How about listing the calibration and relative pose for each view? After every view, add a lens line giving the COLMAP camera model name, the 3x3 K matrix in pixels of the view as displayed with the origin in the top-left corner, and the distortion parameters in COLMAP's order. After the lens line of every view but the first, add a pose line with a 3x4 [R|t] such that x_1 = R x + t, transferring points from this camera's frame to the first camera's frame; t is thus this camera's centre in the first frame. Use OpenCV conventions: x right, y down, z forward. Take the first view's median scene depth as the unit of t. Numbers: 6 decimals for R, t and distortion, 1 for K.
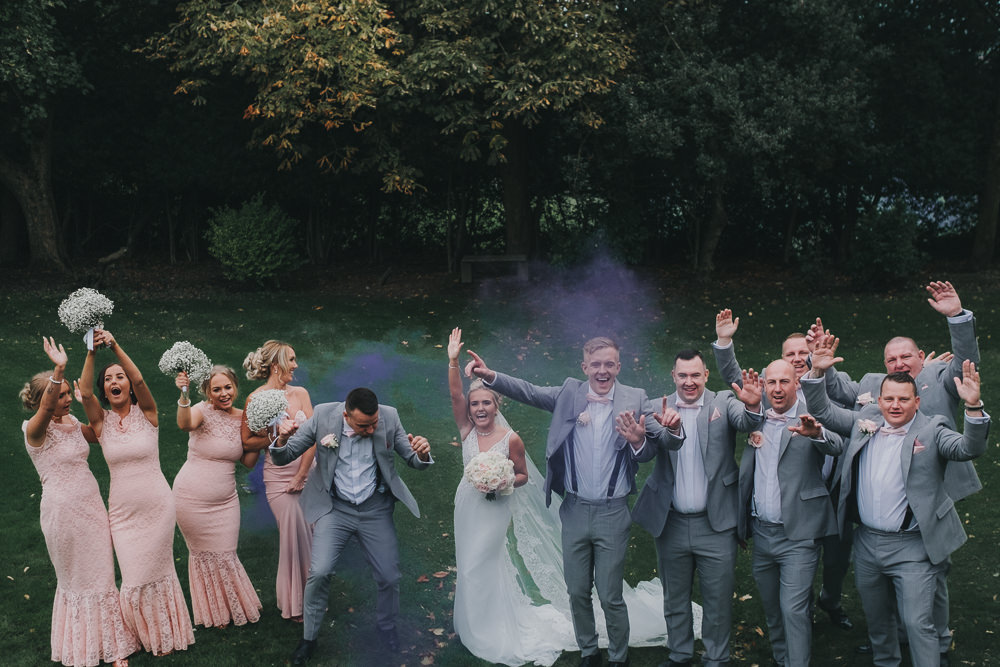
lens RADIAL K [[1012.1, 0, 500.0], [0, 1012.1, 333.5], [0, 0, 1]] dist [0.084074, -0.007730]
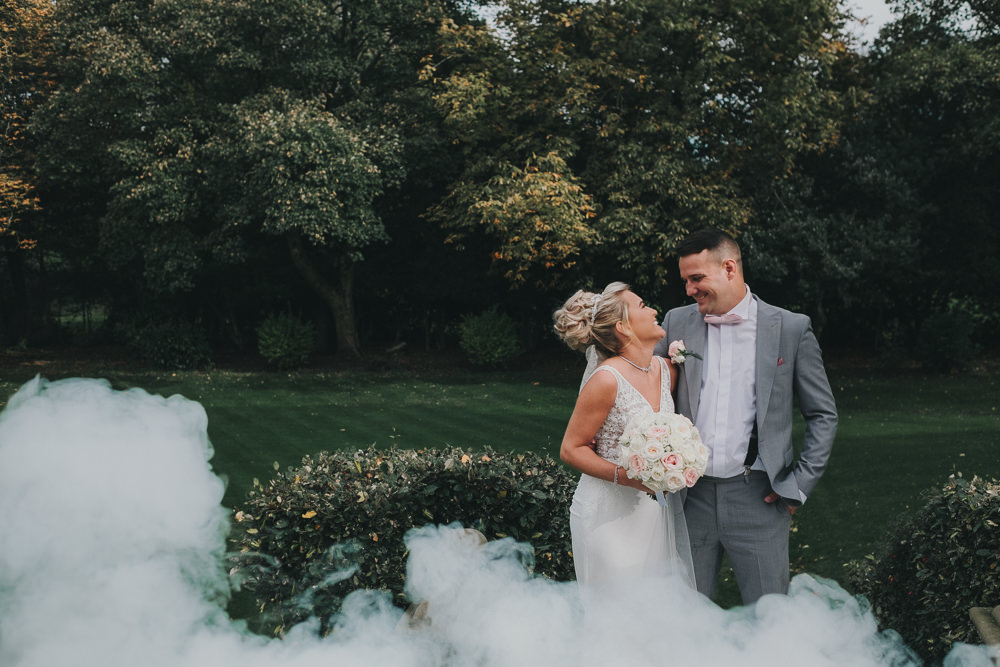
lens RADIAL K [[1033.0, 0, 500.0], [0, 1033.0, 333.5], [0, 0, 1]] dist [-0.008684, 0.493759]
pose [[0.990298, -0.006669, -0.138802, -0.024990], [-0.001712, 0.998186, -0.060173, -0.007857], [0.138952, 0.059827, 0.988490, -0.528135]]
